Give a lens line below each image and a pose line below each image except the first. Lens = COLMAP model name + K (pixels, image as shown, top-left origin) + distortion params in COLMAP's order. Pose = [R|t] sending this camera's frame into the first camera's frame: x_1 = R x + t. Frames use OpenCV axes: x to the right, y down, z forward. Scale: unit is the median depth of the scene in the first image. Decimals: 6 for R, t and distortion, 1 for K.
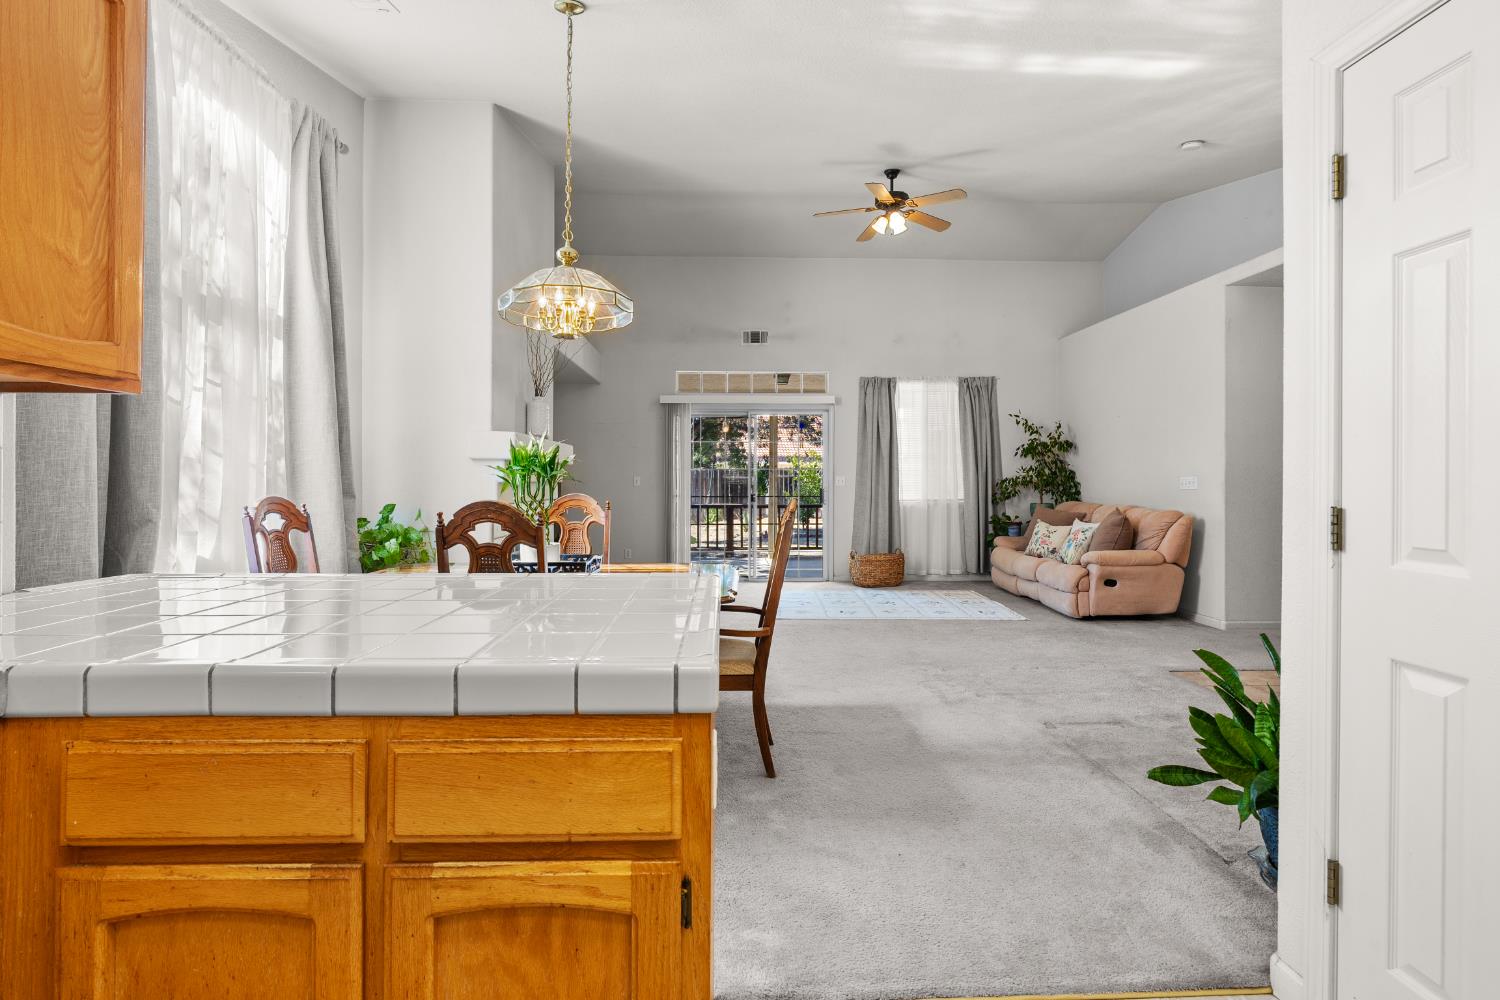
lens RADIAL K [[680.5, 0, 726.4], [0, 680.5, 478.4], [0, 0, 1]] dist [-0.003765, 0.001173]
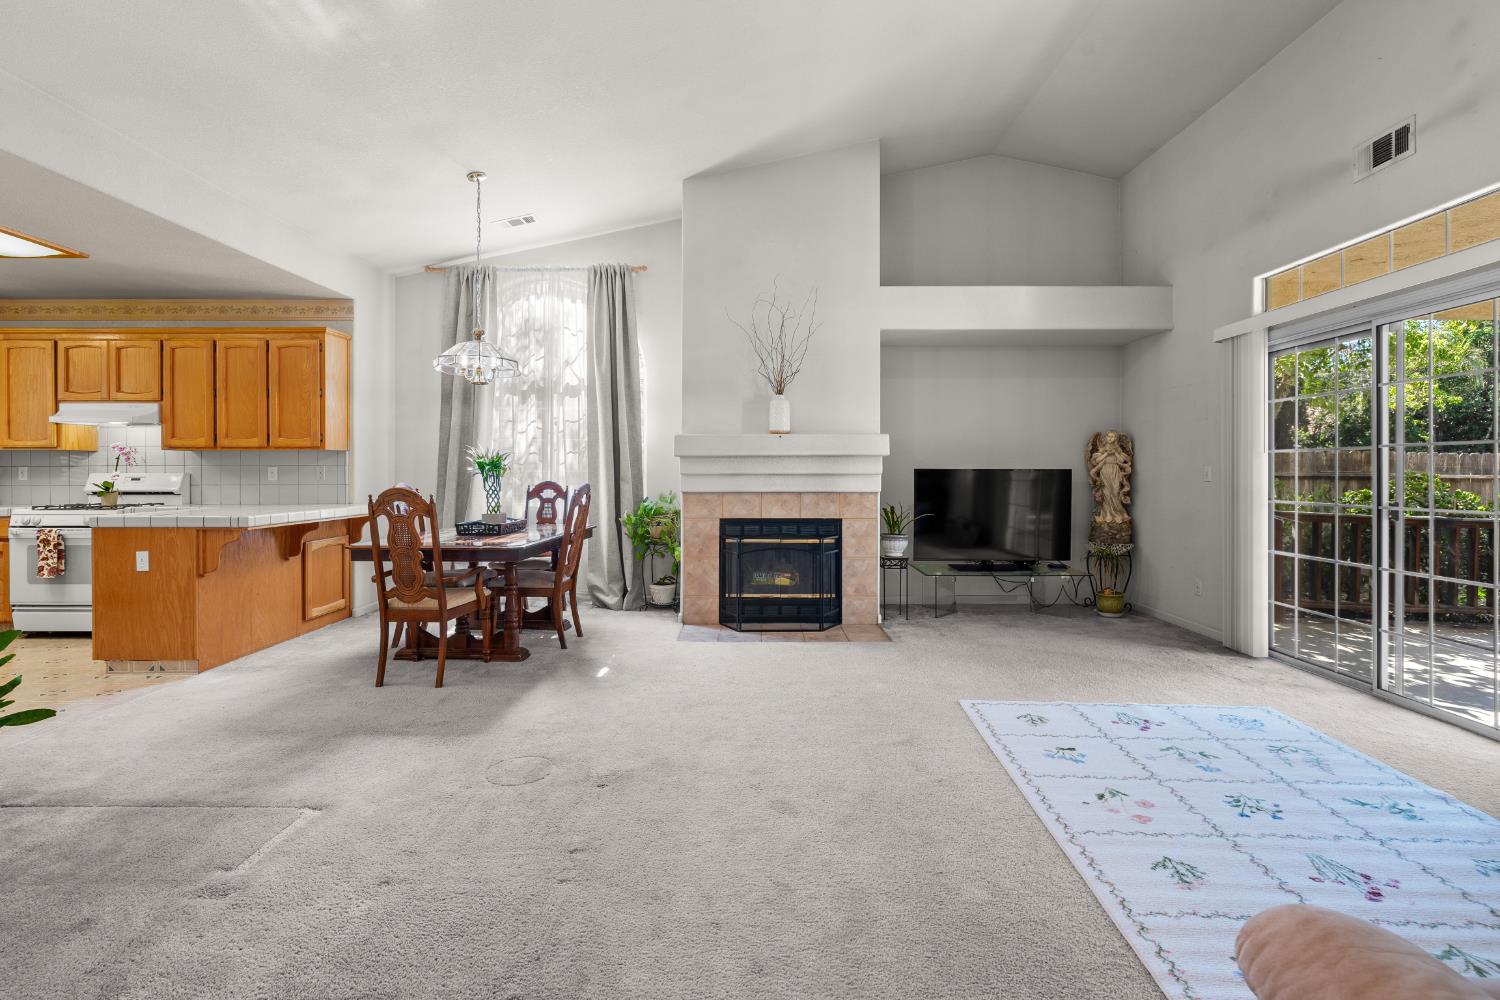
lens RADIAL K [[680.5, 0, 749.3], [0, 680.5, 471.9], [0, 0, 1]] dist [-0.003765, 0.001173]
pose [[-0.011309, -0.001352, -0.999935, 1.675140], [0.004063, 0.999991, -0.001398, 0.005570], [0.999928, -0.004078, -0.011304, 2.032381]]
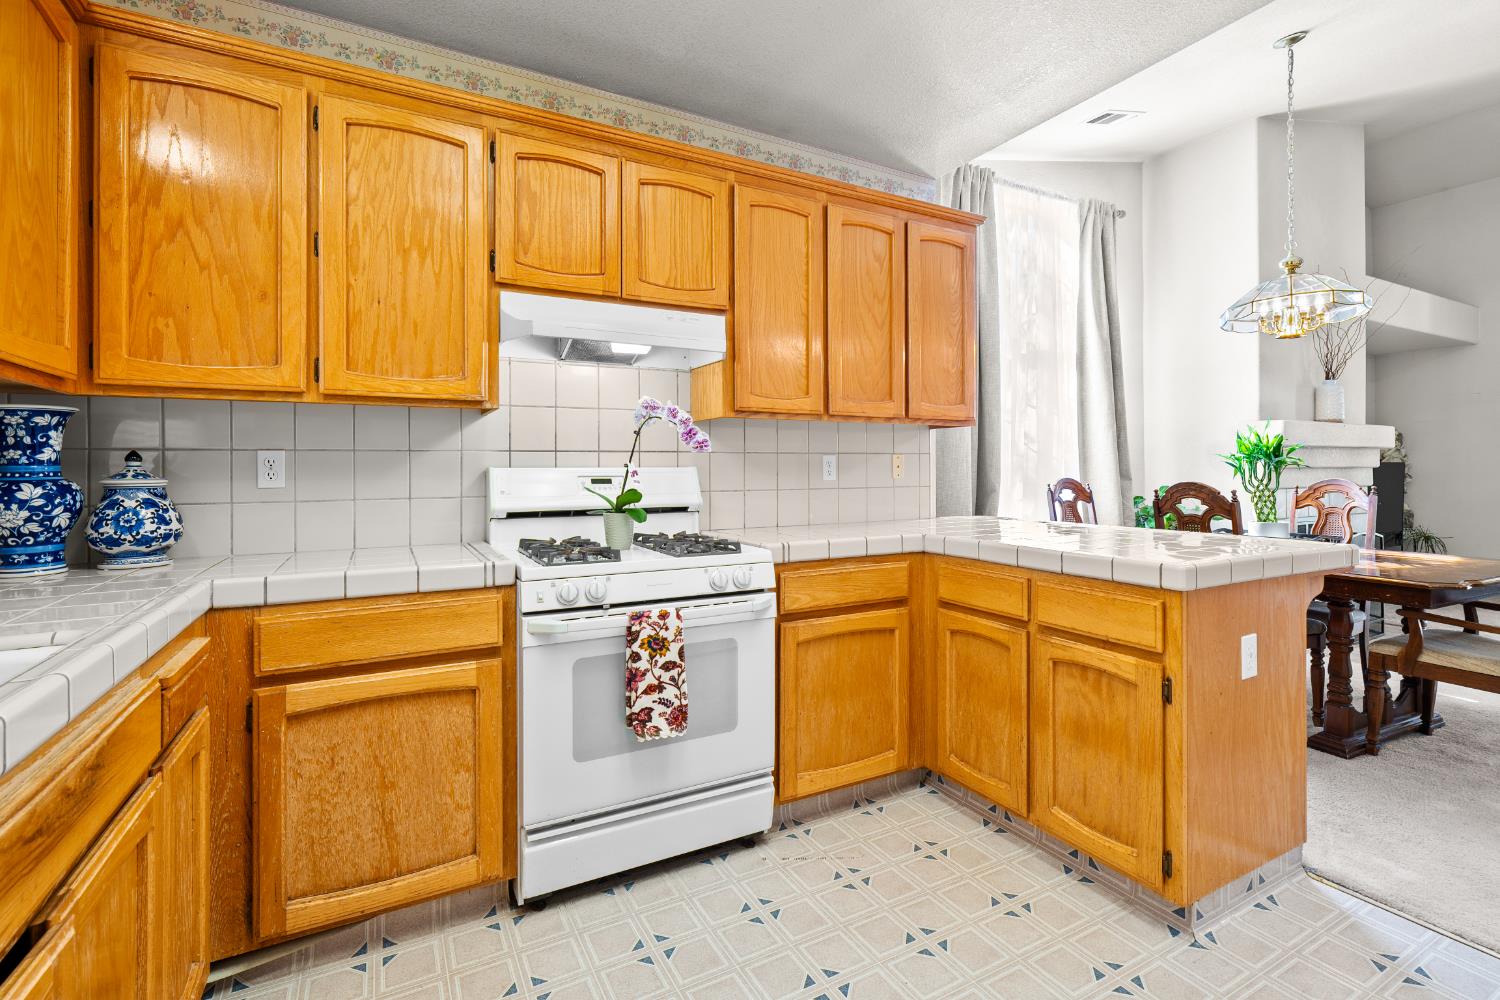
lens RADIAL K [[680.5, 0, 770.9], [0, 680.5, 463.1], [0, 0, 1]] dist [-0.003765, 0.001173]
pose [[0.468143, -0.010036, -0.883596, 0.431872], [0.006534, 0.999947, -0.007896, 0.001761], [0.883628, -0.002078, 0.468184, -0.335487]]
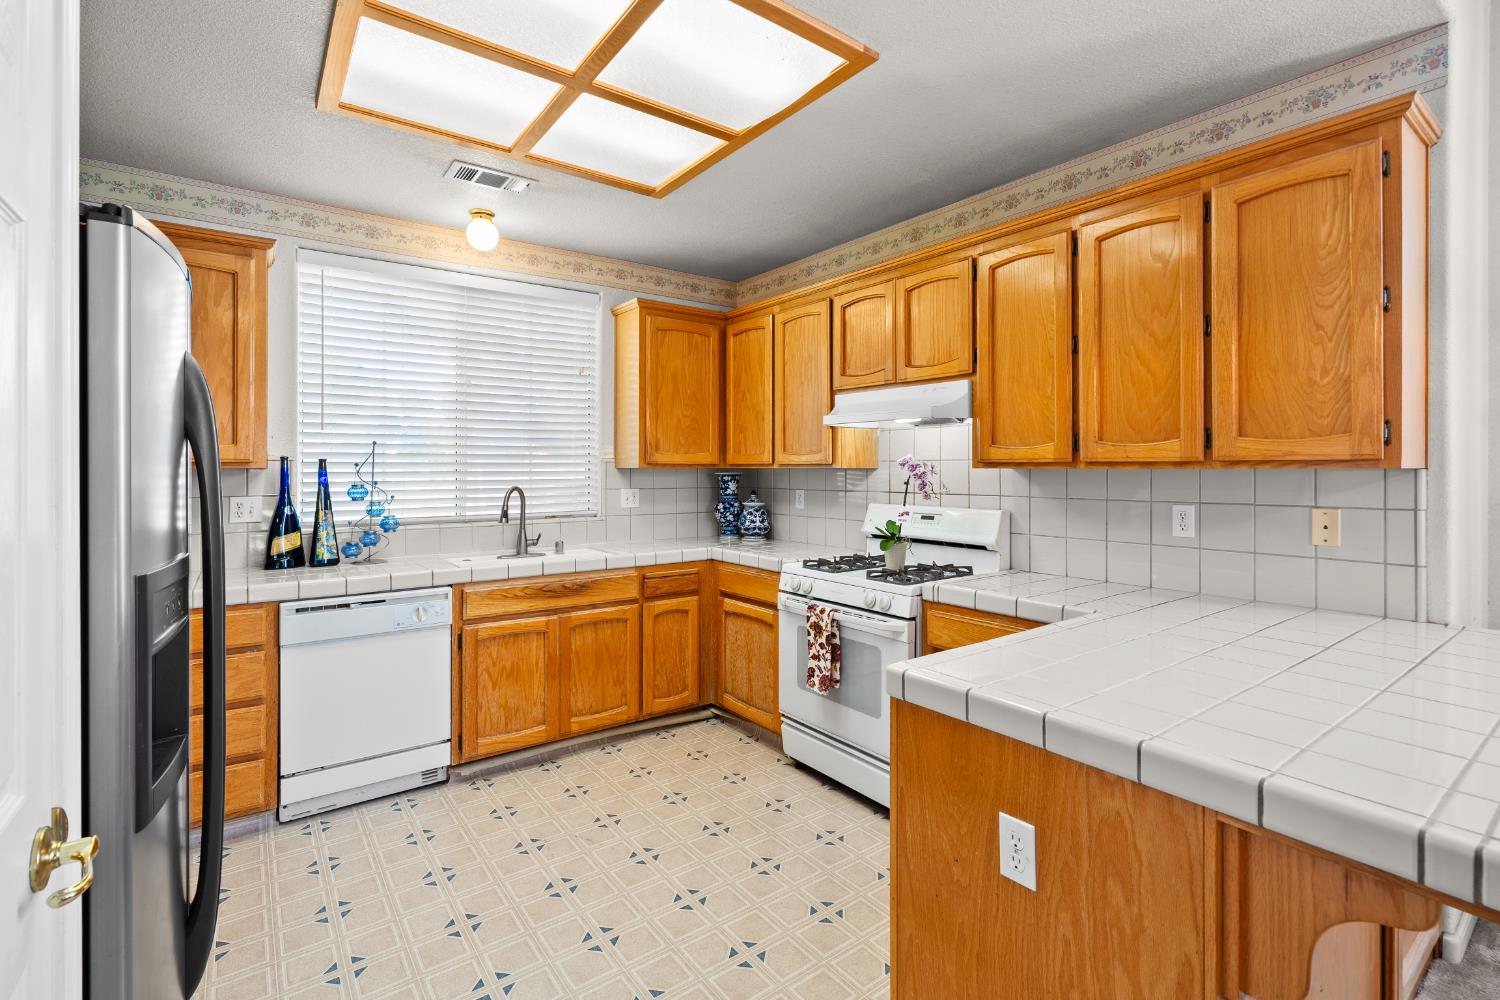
lens RADIAL K [[680.5, 0, 742.1], [0, 680.5, 466.7], [0, 0, 1]] dist [-0.003765, 0.001173]
pose [[-0.811893, -0.005803, -0.583778, 0.477330], [-0.002388, 0.999975, -0.006619, -0.071129], [0.583802, -0.003980, -0.811887, 0.800774]]
